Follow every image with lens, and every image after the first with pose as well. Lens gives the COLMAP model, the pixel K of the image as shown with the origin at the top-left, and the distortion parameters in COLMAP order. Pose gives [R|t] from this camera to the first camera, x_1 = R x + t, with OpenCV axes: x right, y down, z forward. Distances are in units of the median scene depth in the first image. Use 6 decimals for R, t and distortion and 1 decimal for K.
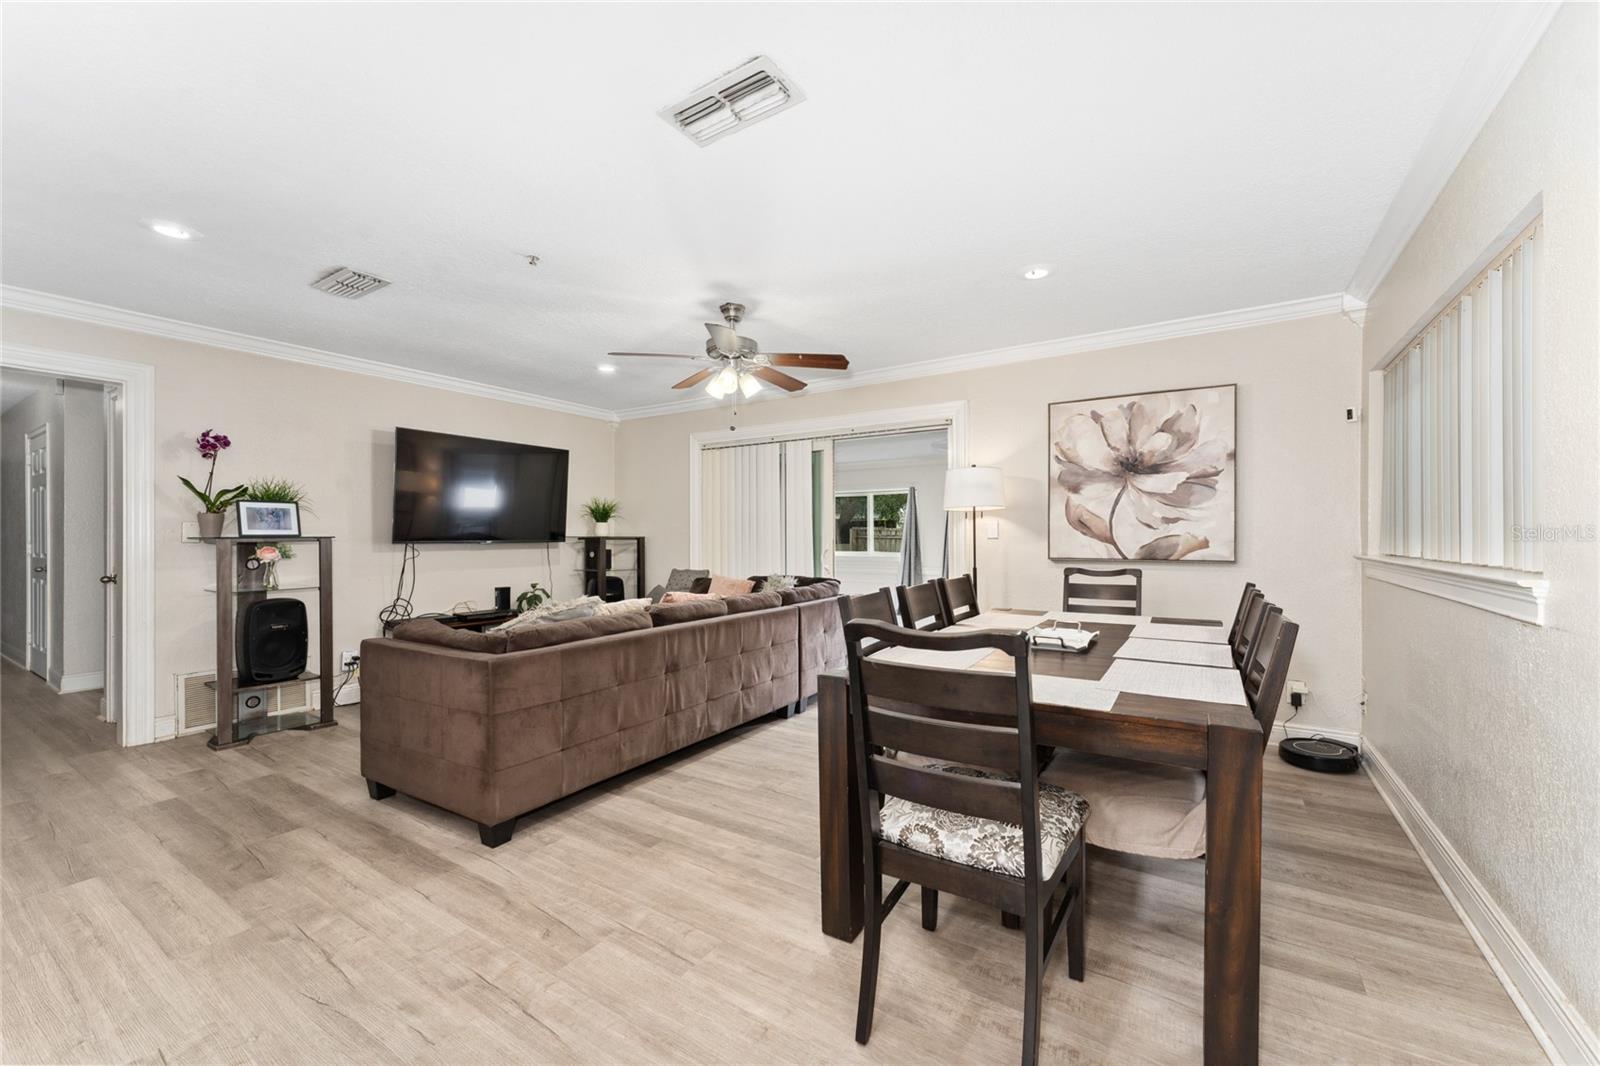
lens RADIAL K [[639.1, 0, 801.2], [0, 639.1, 538.4], [0, 0, 1]] dist [-0.000671, 0.000424]
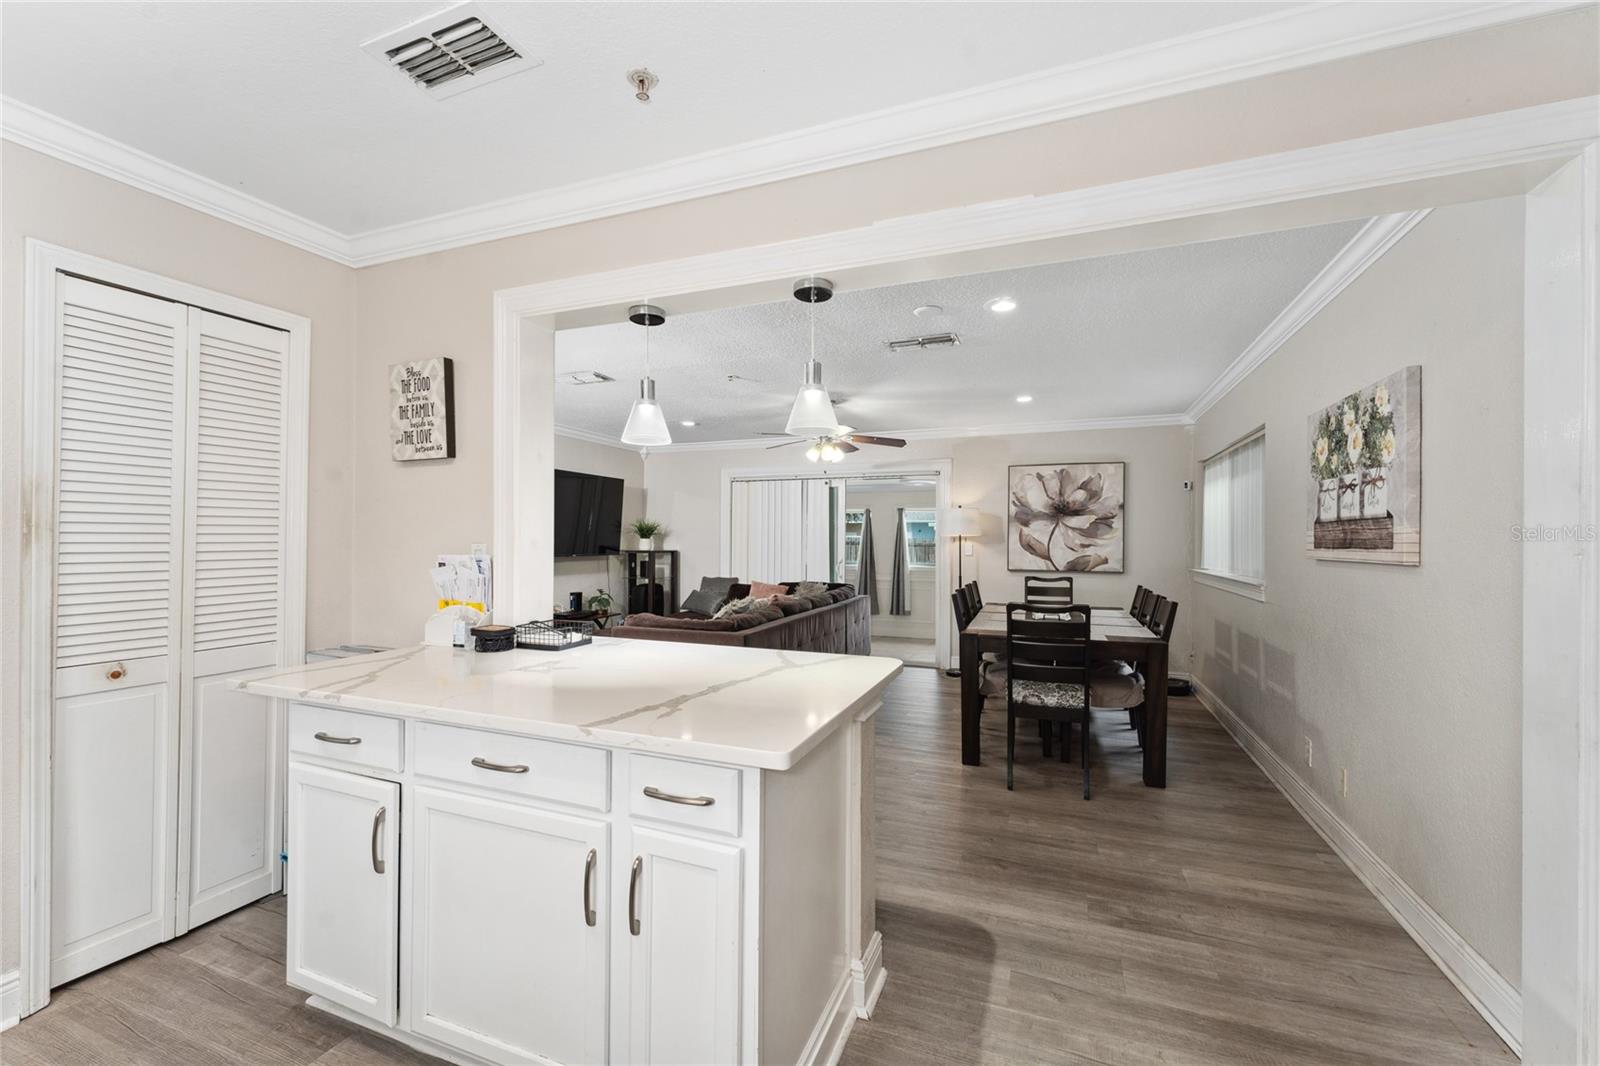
lens RADIAL K [[662.7, 0, 797.9], [0, 662.7, 538.0], [0, 0, 1]] dist [-0.001056, -0.000195]
pose [[0.979398, 0.009348, 0.201725, -0.438472], [-0.008070, 0.999942, -0.007155, -0.029896], [-0.201780, 0.005379, 0.979416, -0.447420]]
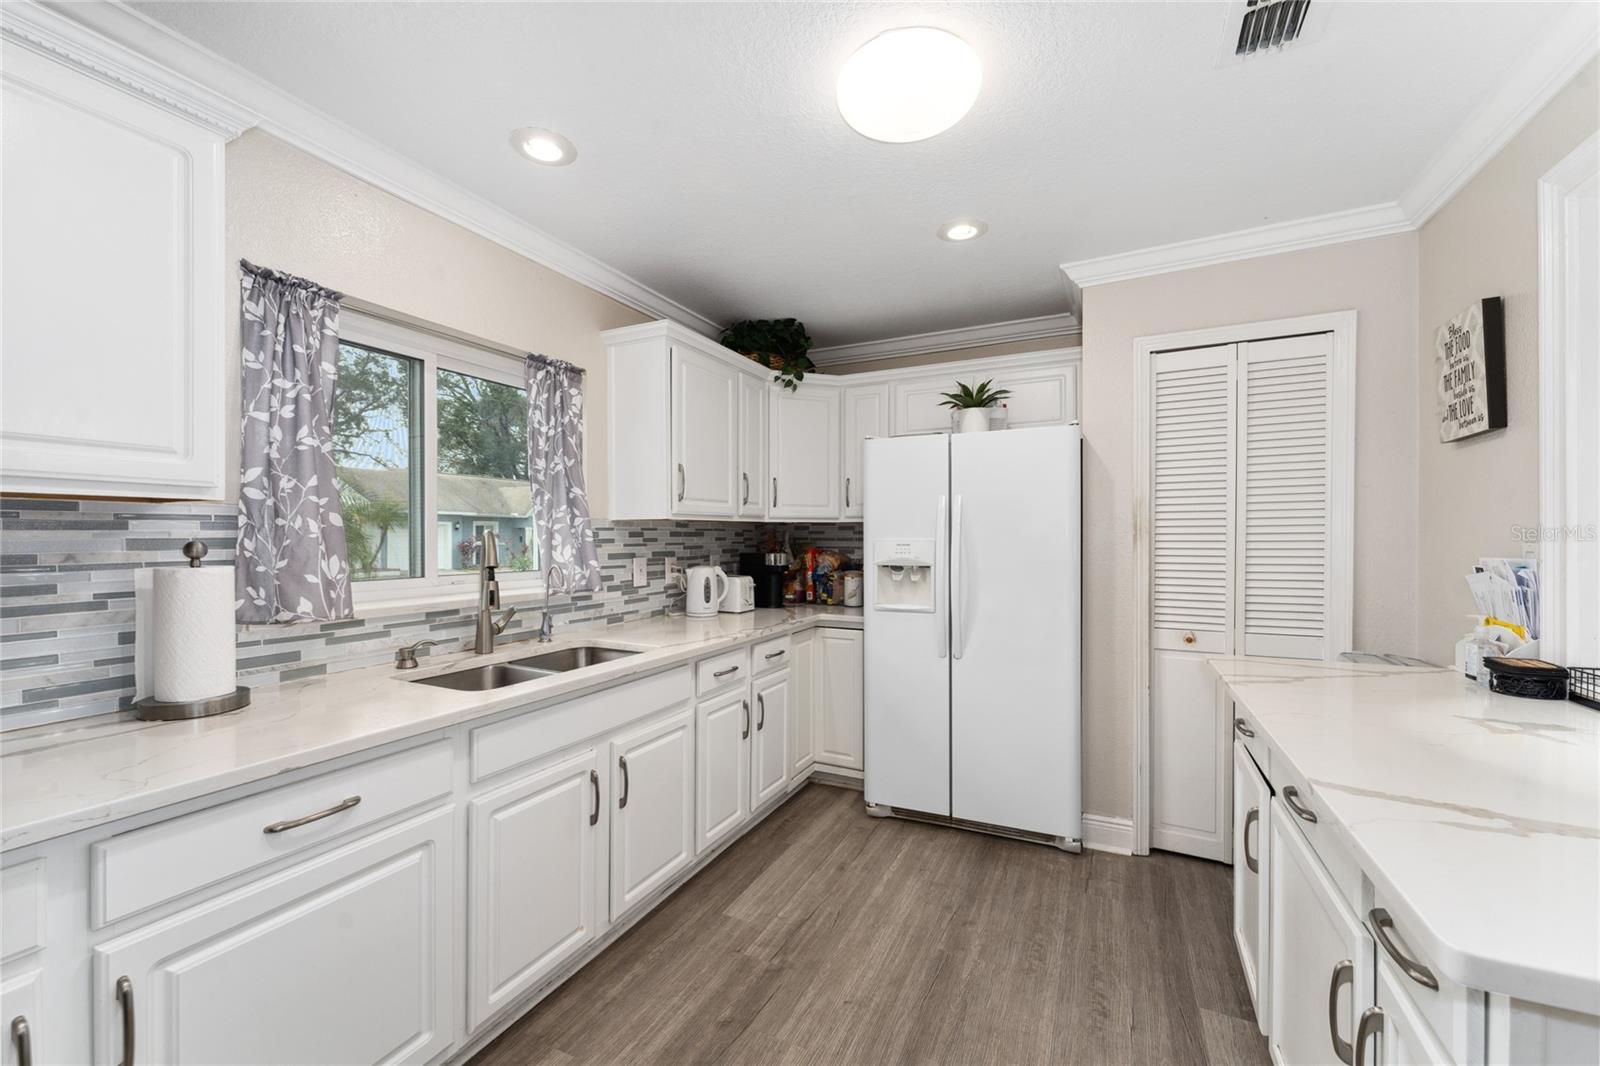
lens RADIAL K [[639.1, 0, 801.3], [0, 639.1, 541.7], [0, 0, 1]] dist [-0.000671, 0.000424]
pose [[0.124705, 0.009744, -0.992146, -0.249079], [-0.001900, 0.999952, 0.009582, -0.030640], [0.992192, 0.000690, 0.124717, -0.317733]]
